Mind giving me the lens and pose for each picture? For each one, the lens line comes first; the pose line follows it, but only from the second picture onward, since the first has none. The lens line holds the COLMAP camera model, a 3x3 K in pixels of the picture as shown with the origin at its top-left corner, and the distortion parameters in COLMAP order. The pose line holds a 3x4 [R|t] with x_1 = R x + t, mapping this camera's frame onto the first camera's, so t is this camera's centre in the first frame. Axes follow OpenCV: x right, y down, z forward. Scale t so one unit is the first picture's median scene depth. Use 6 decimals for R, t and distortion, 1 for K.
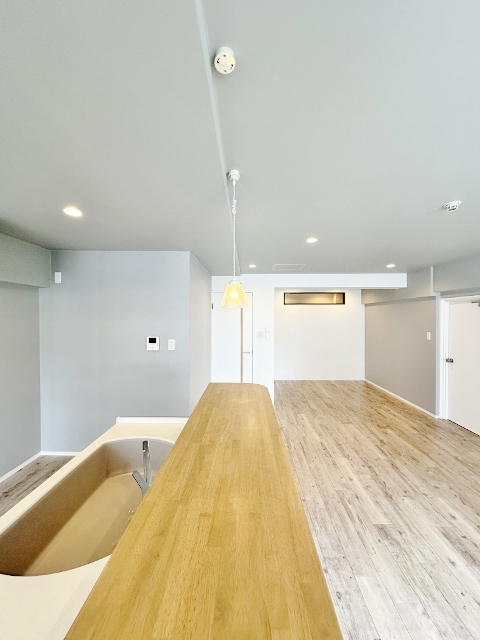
lens RADIAL K [[258.2, 0, 240.0], [0, 258.2, 320.0], [0, 0, 1]] dist [0.001198, 0.000149]
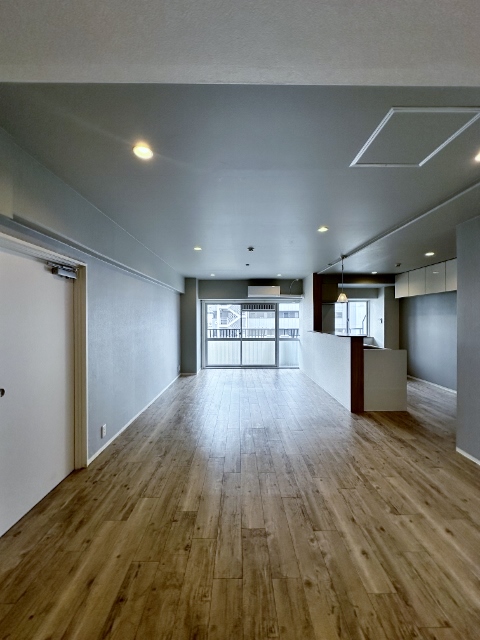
lens RADIAL K [[258.2, 0, 240.0], [0, 258.2, 320.0], [0, 0, 1]] dist [0.001198, 0.000149]
pose [[-0.999449, -0.001952, -0.033120, 0.465566], [-0.002427, 0.999895, 0.014320, 0.043098], [0.033089, 0.014392, -0.999349, 1.454688]]
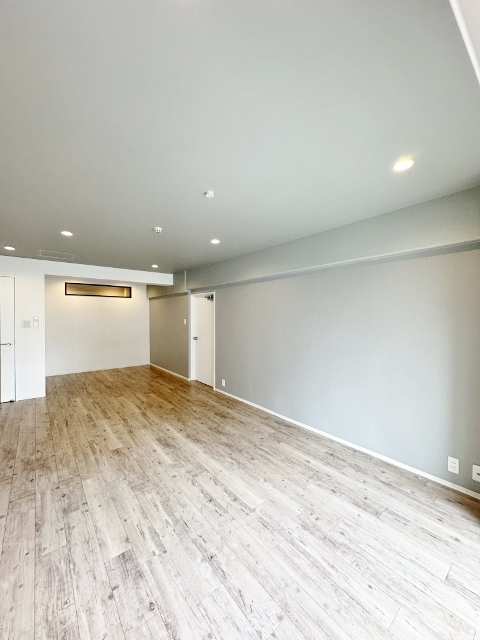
lens RADIAL K [[258.2, 0, 240.0], [0, 258.2, 320.0], [0, 0, 1]] dist [0.001198, 0.000149]
pose [[0.764858, -0.010402, 0.644115, 0.085753], [0.004574, 0.999932, 0.010717, 0.044875], [-0.644183, -0.005251, 0.764853, -0.254246]]
